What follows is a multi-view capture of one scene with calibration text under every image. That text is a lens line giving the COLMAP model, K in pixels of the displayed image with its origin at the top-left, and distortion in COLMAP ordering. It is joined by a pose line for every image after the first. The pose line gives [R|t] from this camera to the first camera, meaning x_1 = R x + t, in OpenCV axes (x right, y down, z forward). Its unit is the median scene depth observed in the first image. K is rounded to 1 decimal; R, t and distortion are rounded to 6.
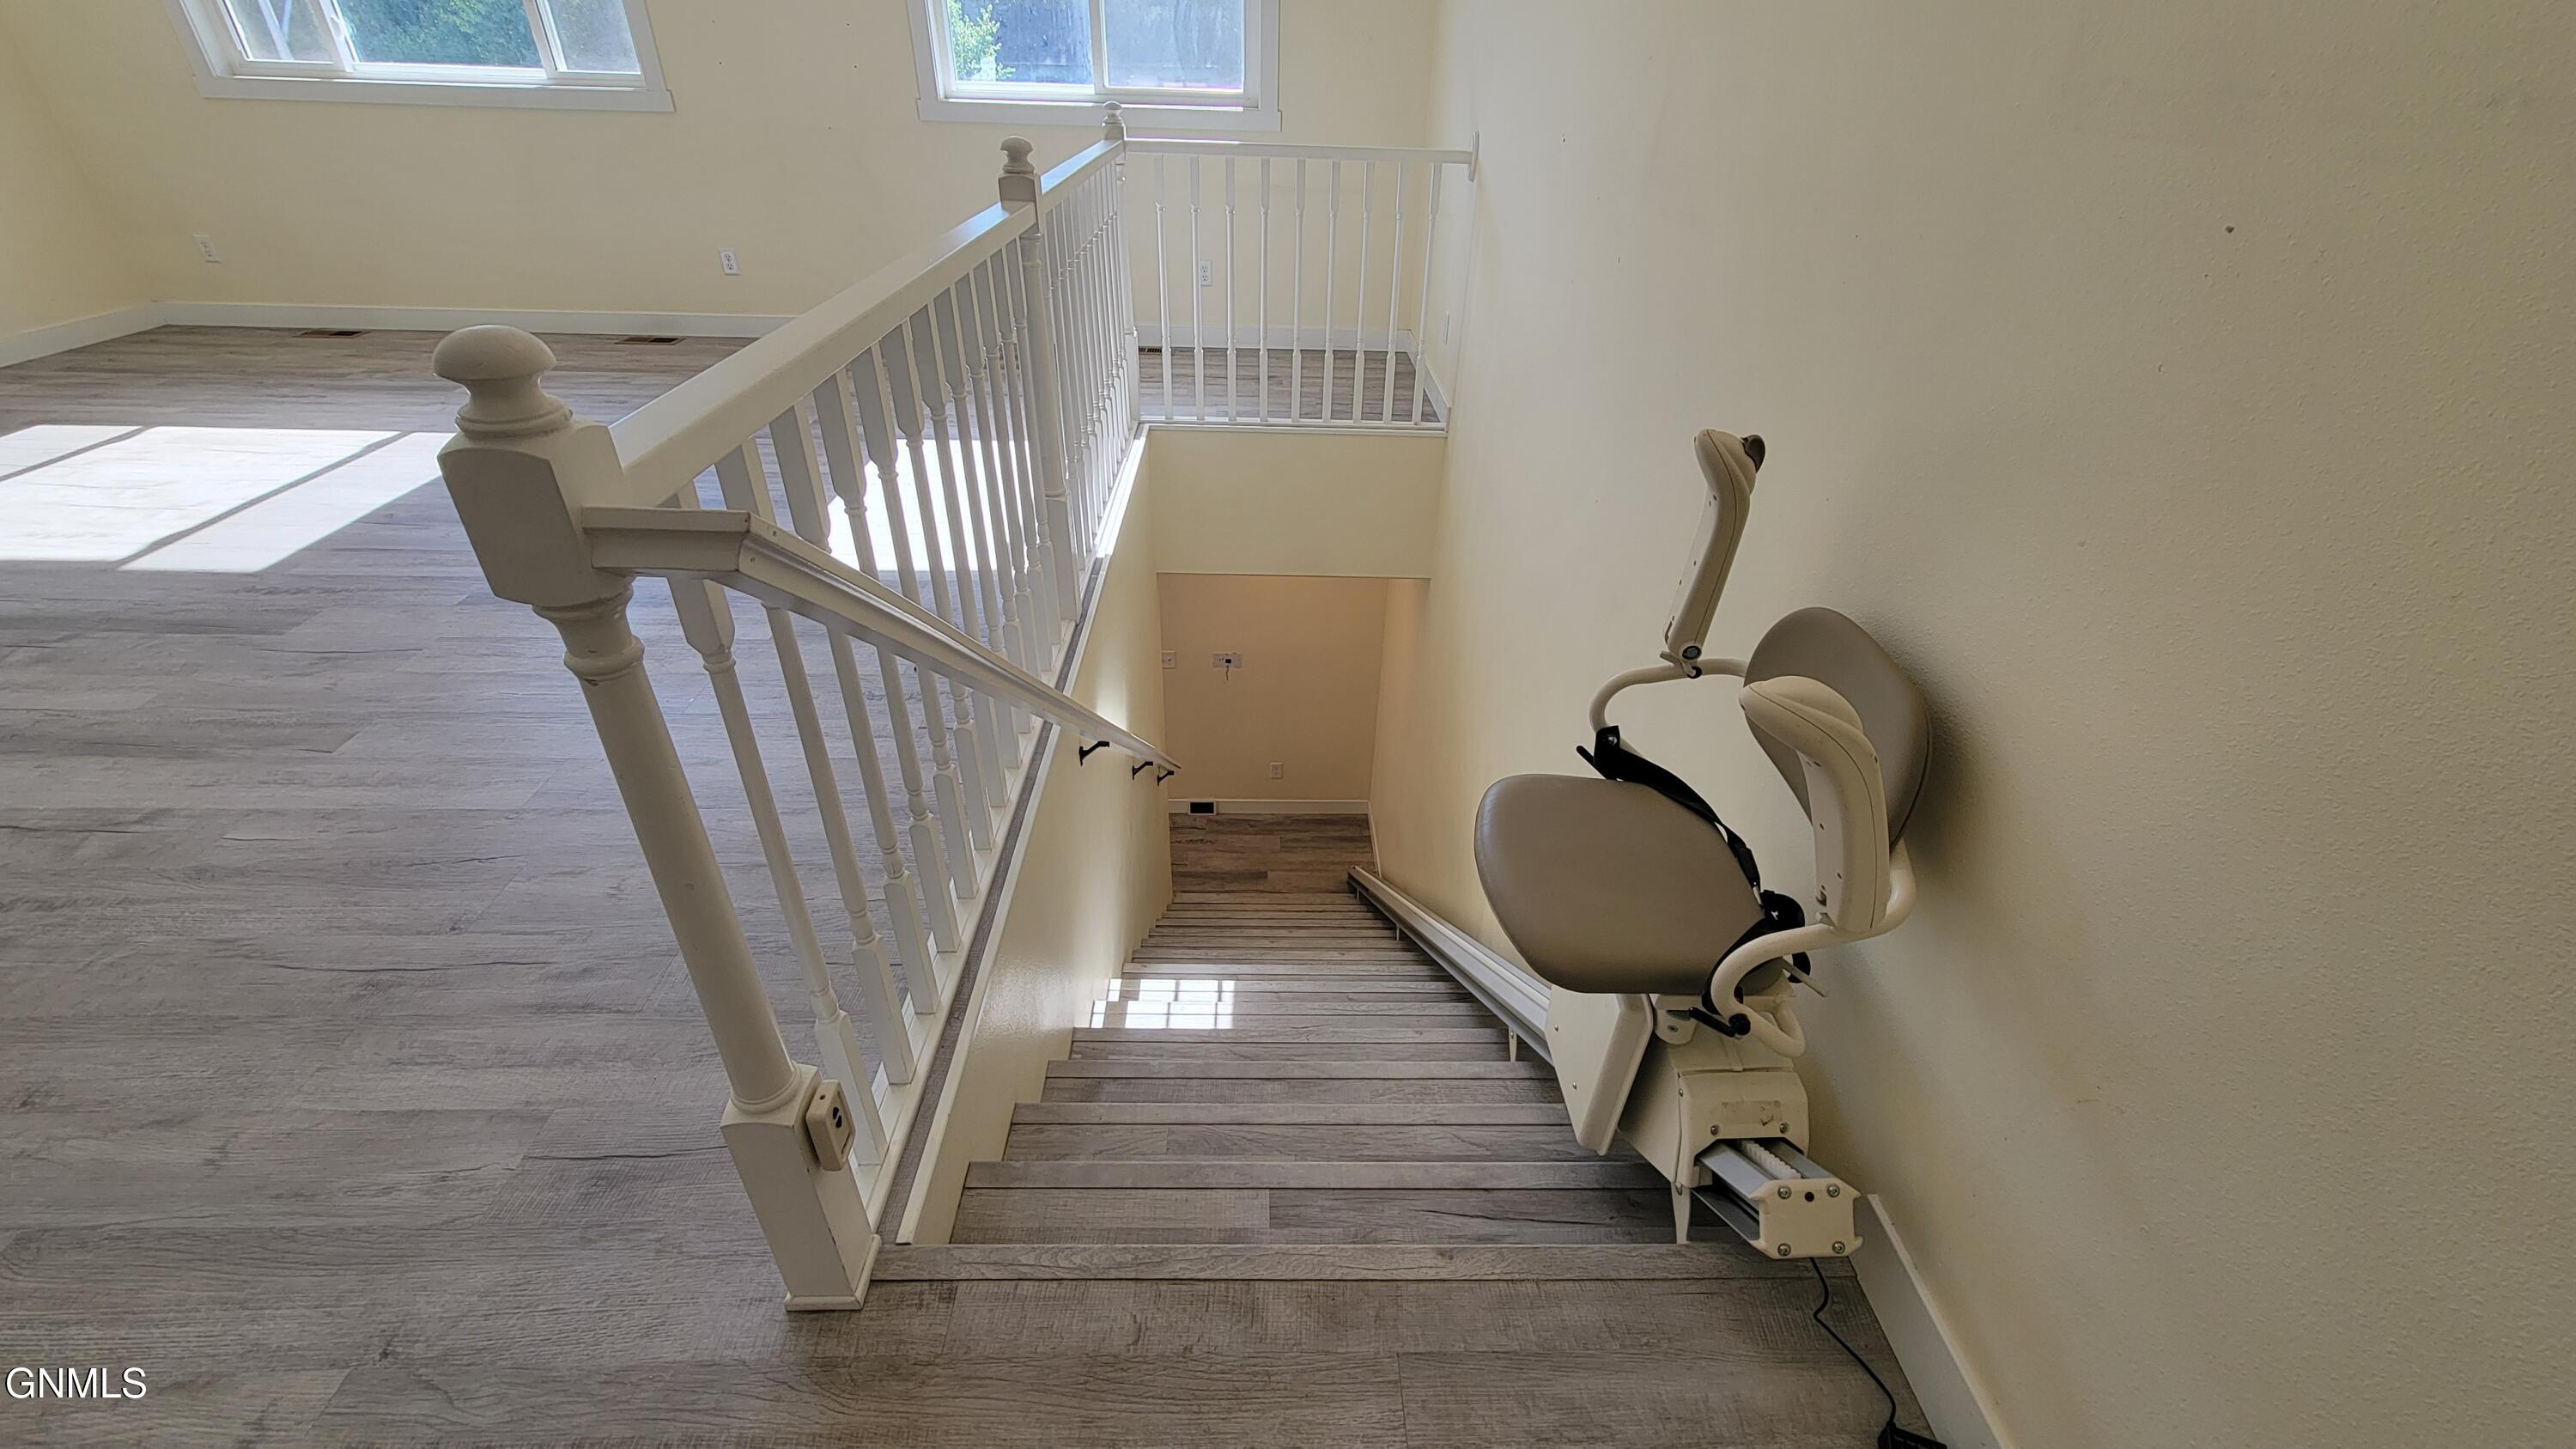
lens RADIAL K [[1048.3, 0, 1292.0], [0, 1048.3, 732.1], [0, 0, 1]] dist [-0.000731, -0.000030]
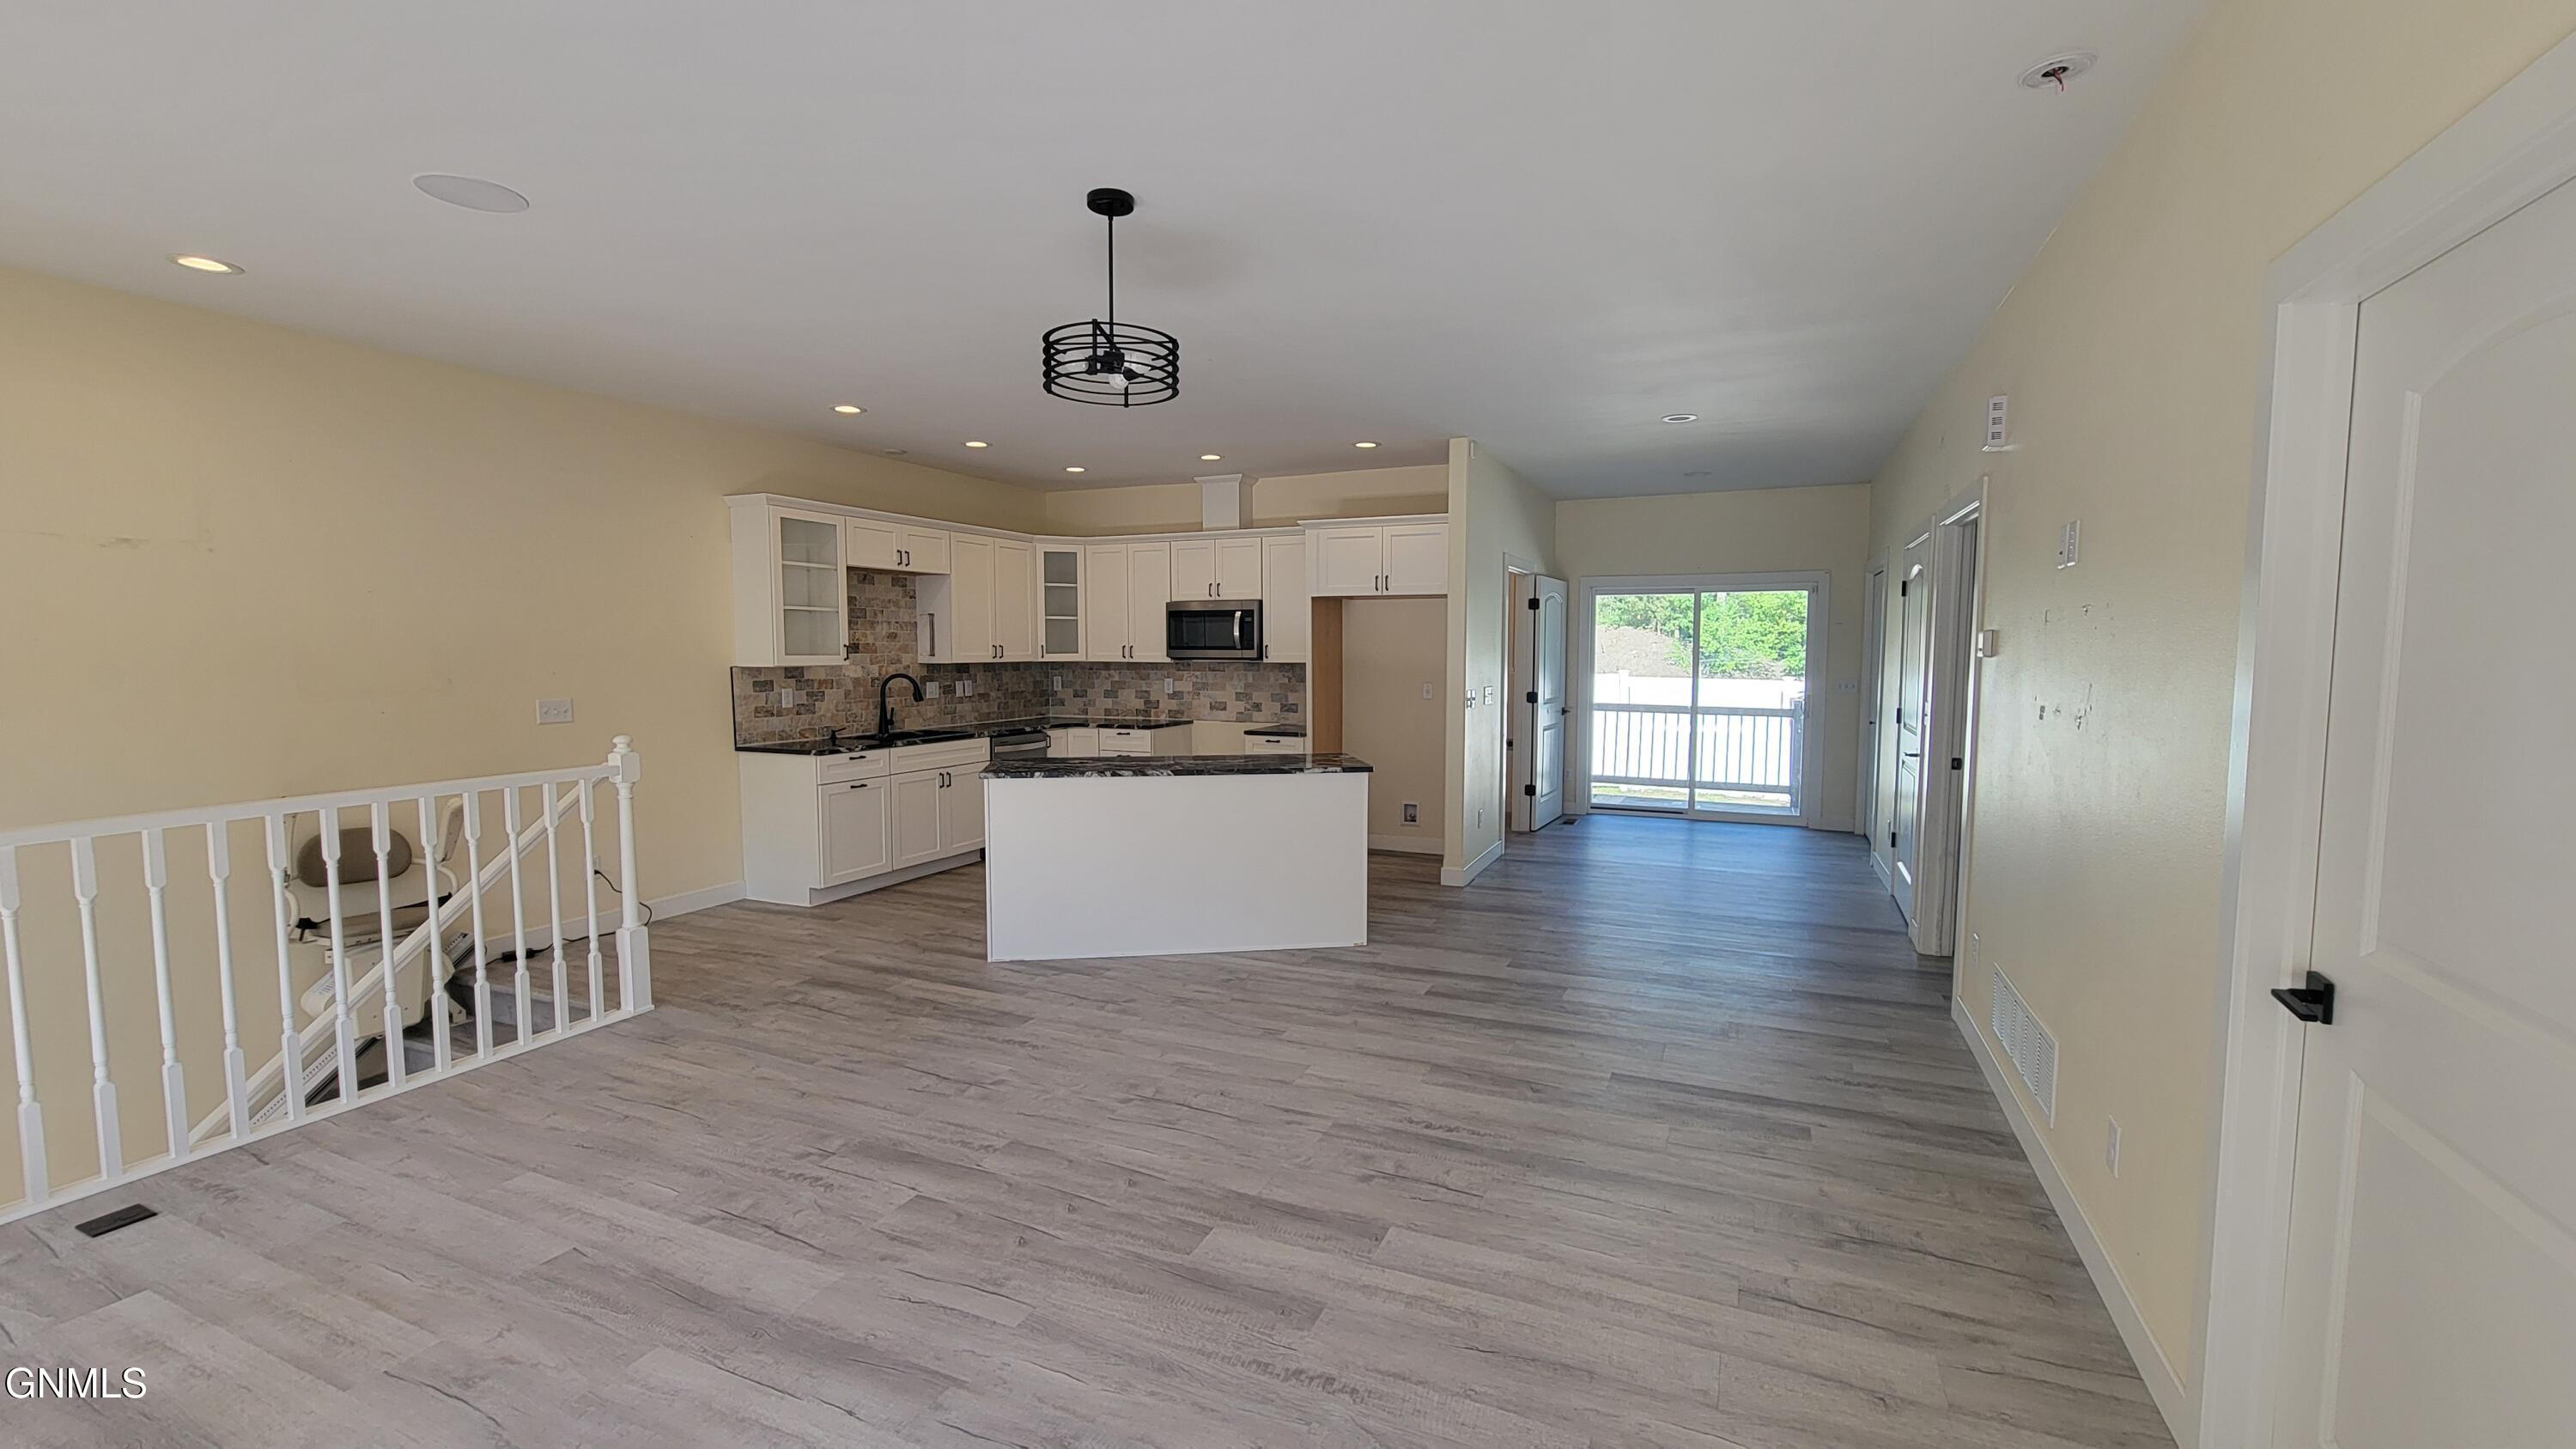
lens RADIAL K [[1052.7, 0, 1288.8], [0, 1052.7, 724.9], [0, 0, 1]] dist [0.000376, -0.000803]
pose [[-0.903472, -0.061053, 0.424276, -2.238293], [0.211816, 0.796923, 0.565727, -1.005249], [-0.372655, 0.600987, -0.707066, 1.257366]]
